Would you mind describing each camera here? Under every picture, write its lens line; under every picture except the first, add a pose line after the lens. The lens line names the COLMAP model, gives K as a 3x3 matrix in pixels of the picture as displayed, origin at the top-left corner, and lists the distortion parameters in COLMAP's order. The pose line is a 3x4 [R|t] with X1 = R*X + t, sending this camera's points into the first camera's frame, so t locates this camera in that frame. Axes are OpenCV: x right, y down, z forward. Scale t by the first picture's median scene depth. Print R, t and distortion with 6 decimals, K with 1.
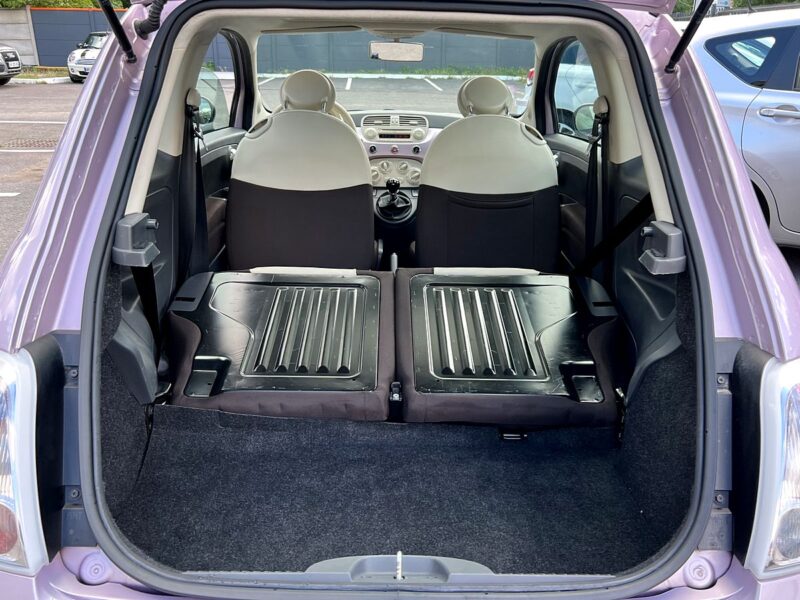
lens RADIAL K [[660.6, 0, 397.5], [0, 660.6, 301.4], [0, 0, 1]] dist [0.019351, -0.008724]
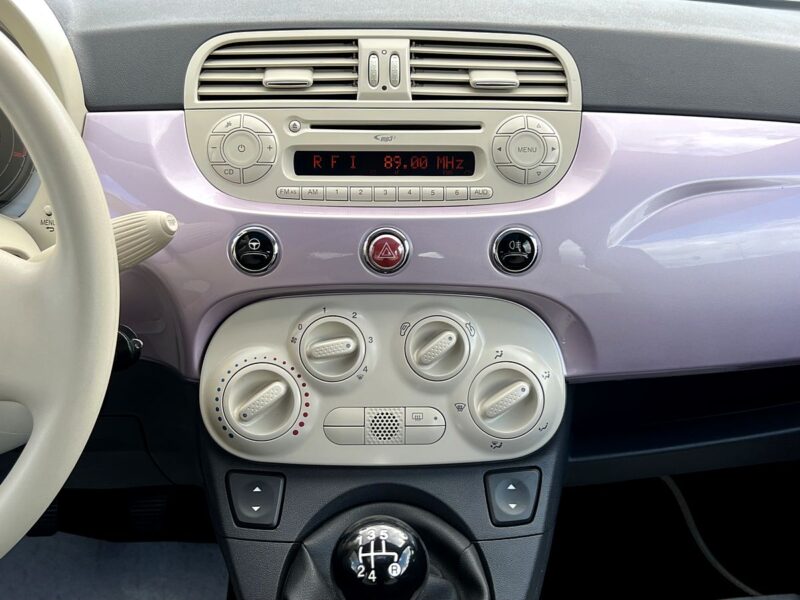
lens RADIAL K [[913.6, 0, 405.4], [0, 913.6, 283.9], [0, 0, 1]] dist [0.124100, 0.000000]
pose [[0.999732, -0.011391, 0.020140, -0.005196], [0.009494, 0.995722, 0.091911, -0.293937], [-0.021101, -0.091695, 0.995564, 0.928524]]
